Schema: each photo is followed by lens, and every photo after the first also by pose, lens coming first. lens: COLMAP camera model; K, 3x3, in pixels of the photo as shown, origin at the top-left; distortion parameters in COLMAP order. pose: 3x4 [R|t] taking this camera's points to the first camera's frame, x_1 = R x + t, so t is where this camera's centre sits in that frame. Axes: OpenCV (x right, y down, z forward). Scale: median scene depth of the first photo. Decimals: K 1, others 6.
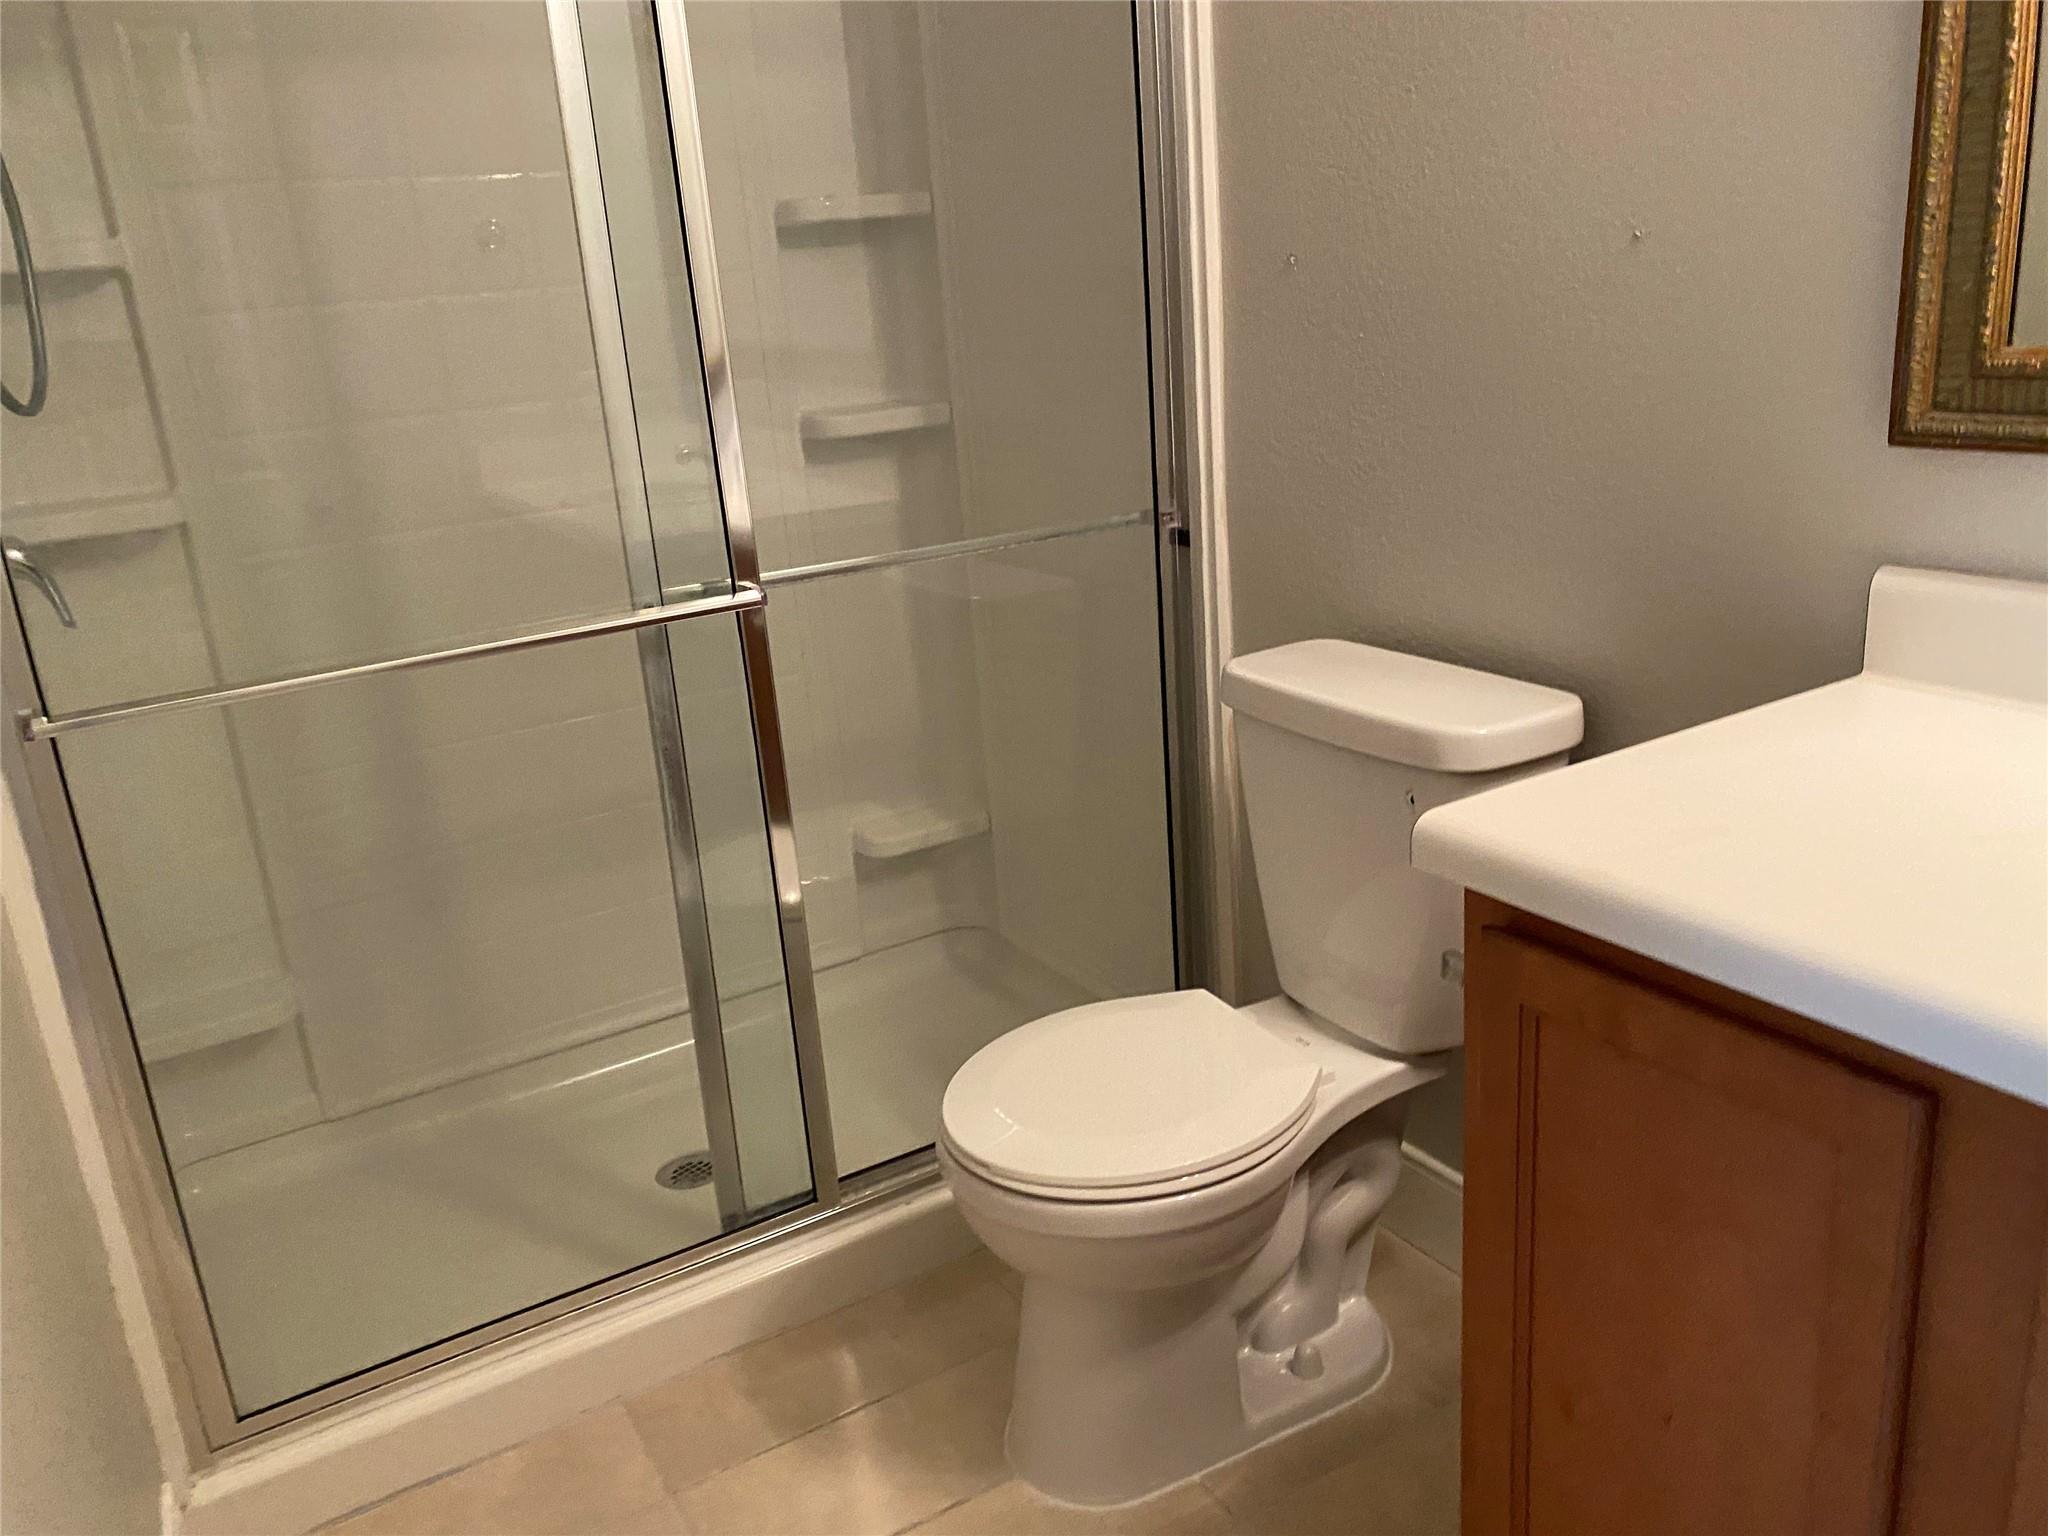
lens RADIAL K [[1565.8, 0, 1016.5], [0, 1565.8, 749.9], [0, 0, 1]] dist [0.030339, -0.037782]
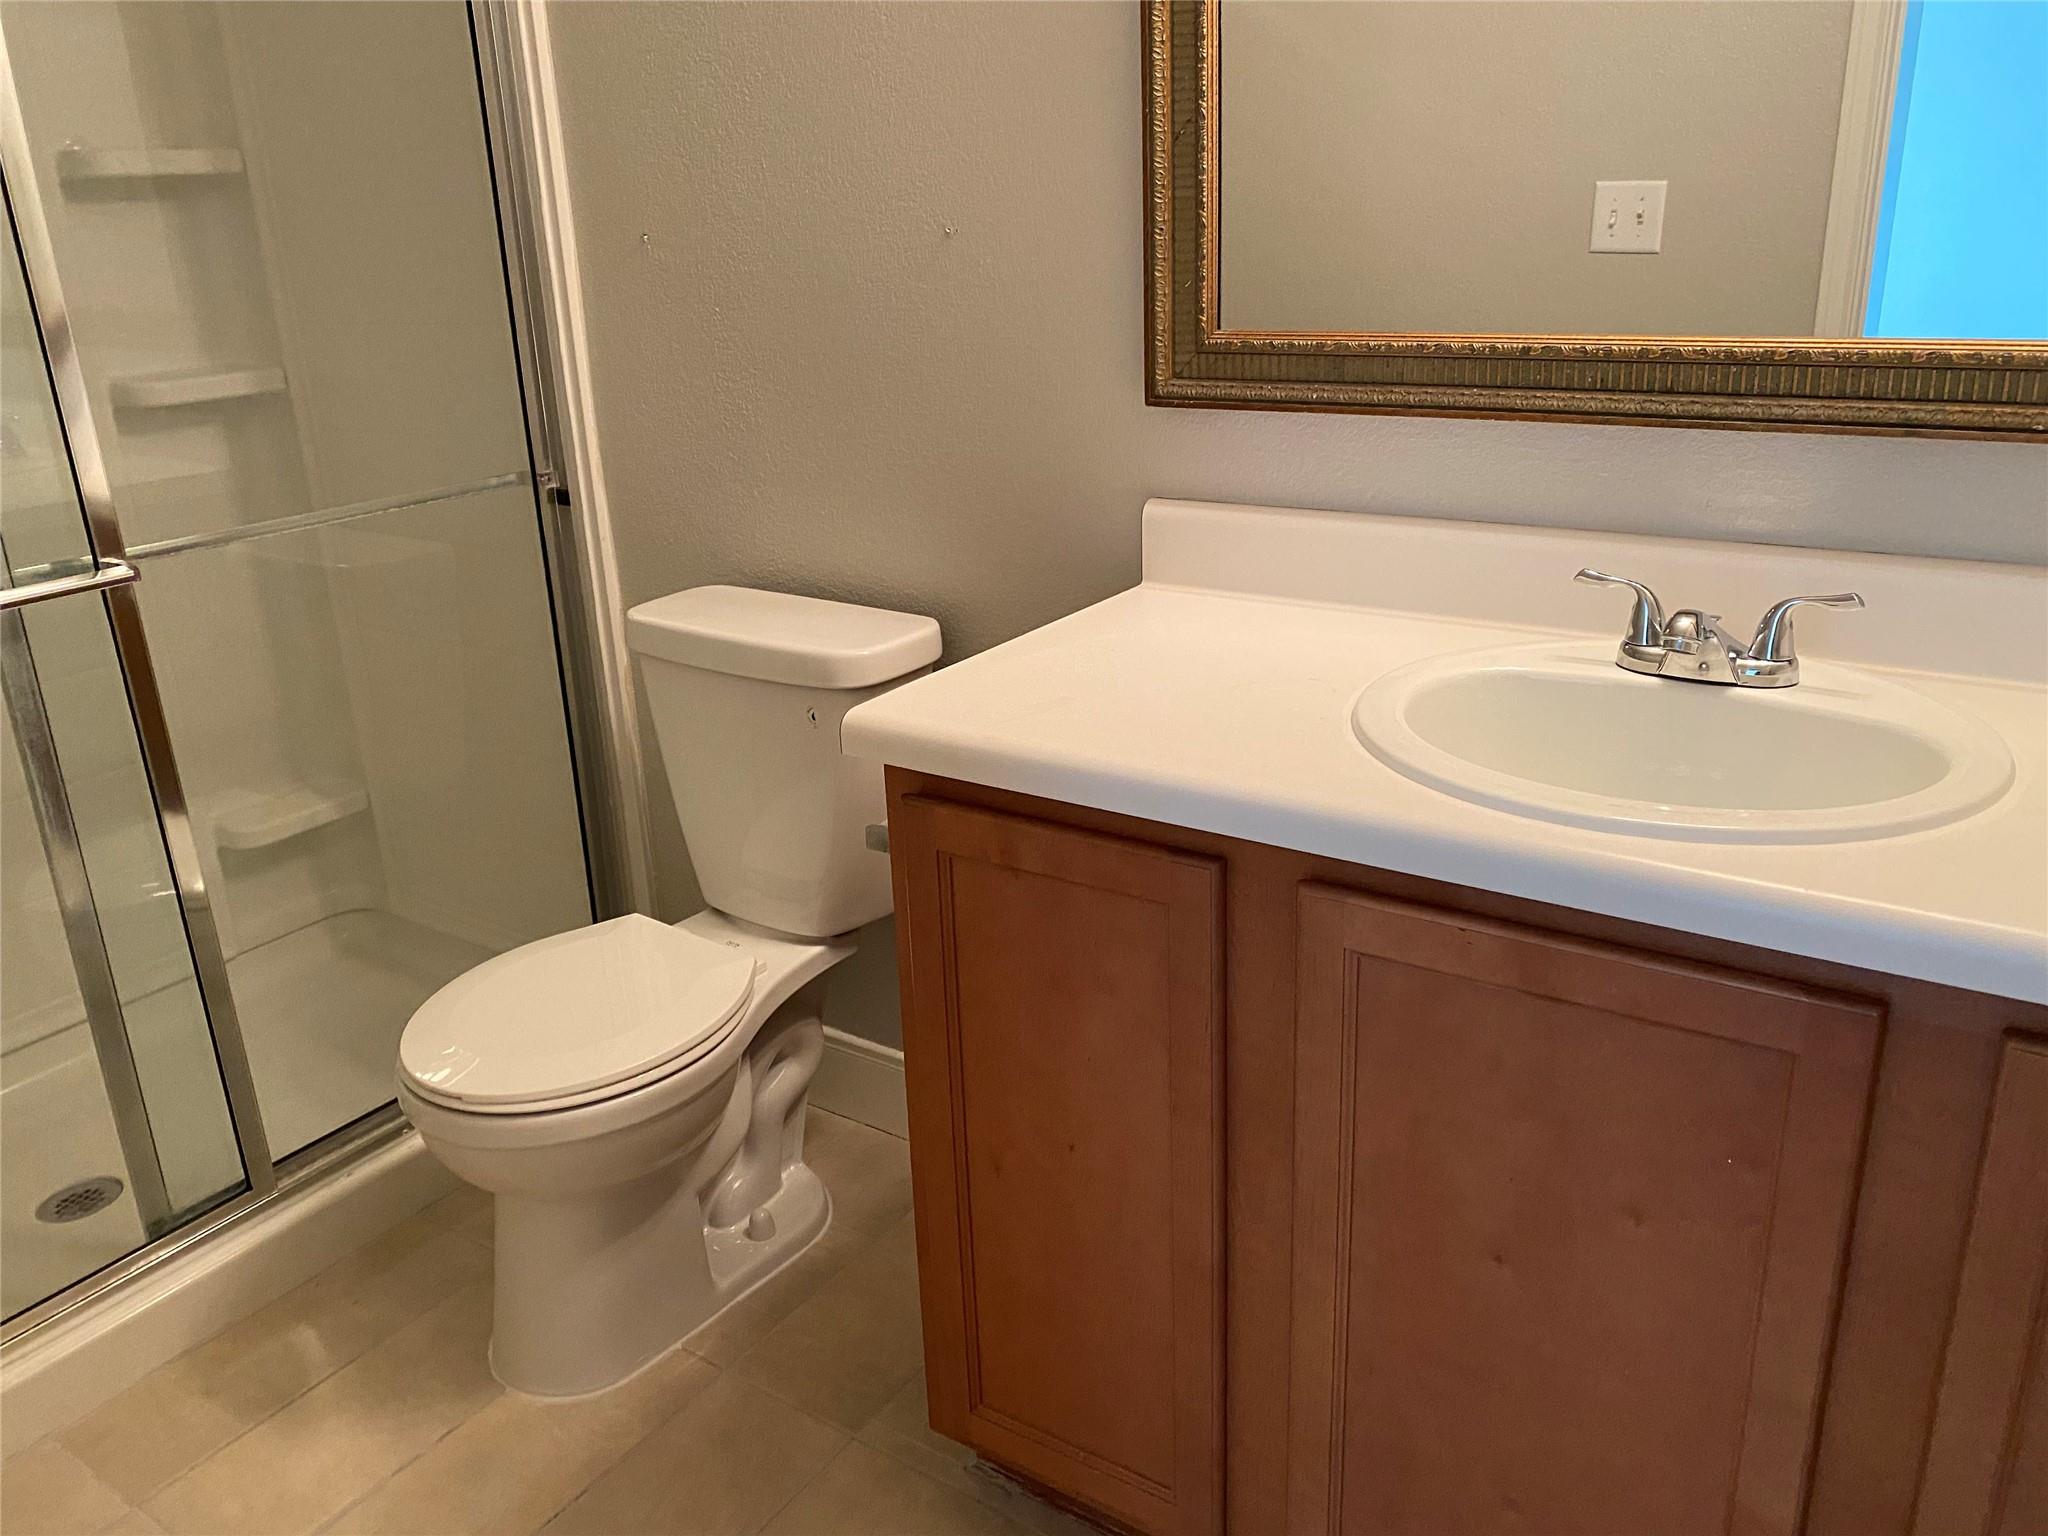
lens RADIAL K [[1565.8, 0, 1028.3], [0, 1565.8, 761.6], [0, 0, 1]] dist [0.030339, -0.037782]
pose [[0.904751, -0.103268, 0.413232, -0.075189], [0.091990, 0.994643, 0.047158, 0.022351], [-0.415889, -0.004653, 0.909404, -0.105599]]
